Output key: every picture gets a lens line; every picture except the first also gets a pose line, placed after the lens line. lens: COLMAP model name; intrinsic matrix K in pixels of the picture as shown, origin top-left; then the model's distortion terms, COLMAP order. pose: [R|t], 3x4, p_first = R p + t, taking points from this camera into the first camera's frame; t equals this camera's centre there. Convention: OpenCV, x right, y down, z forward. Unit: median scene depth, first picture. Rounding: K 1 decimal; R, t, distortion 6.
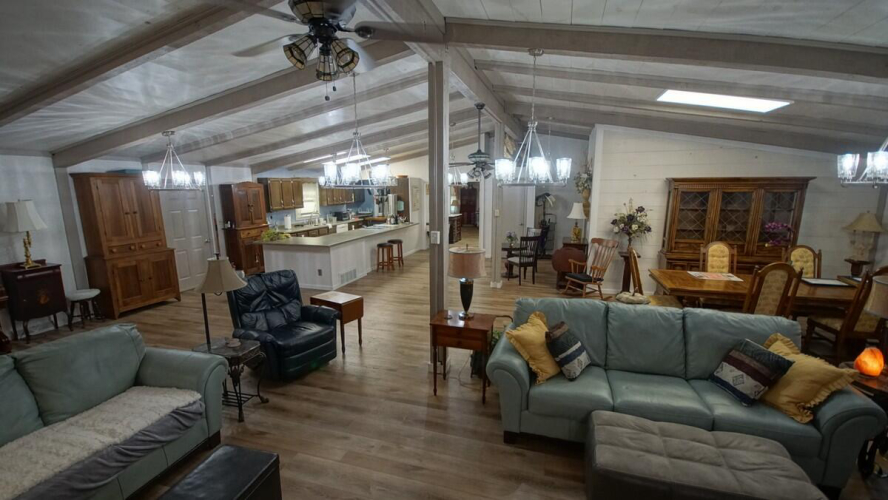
lens RADIAL K [[386.8, 0, 441.3], [0, 386.8, 255.2], [0, 0, 1]] dist [-0.017752, -0.000089]
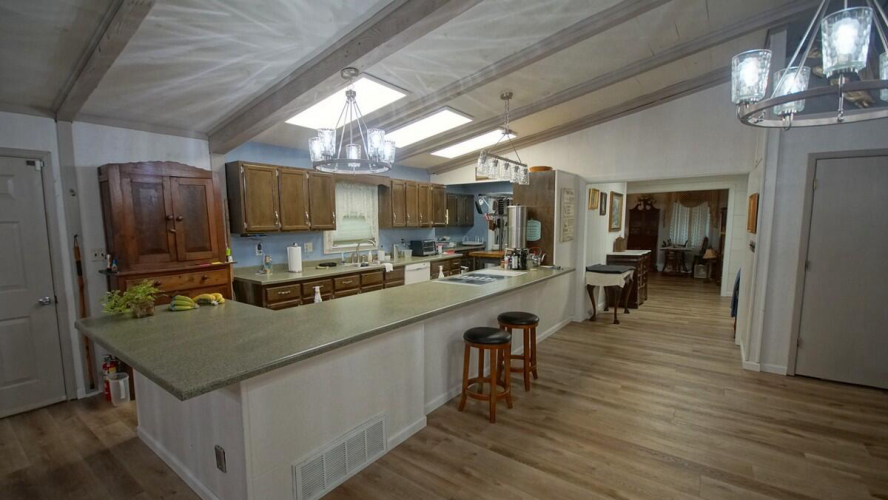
lens RADIAL K [[386.8, 0, 424.1], [0, 386.8, 259.5], [0, 0, 1]] dist [-0.017752, -0.000089]
pose [[0.933534, 0.038320, -0.356436, -0.063091], [-0.063990, 0.996115, -0.060502, -0.057022], [0.352733, 0.079289, 0.932359, 0.532409]]
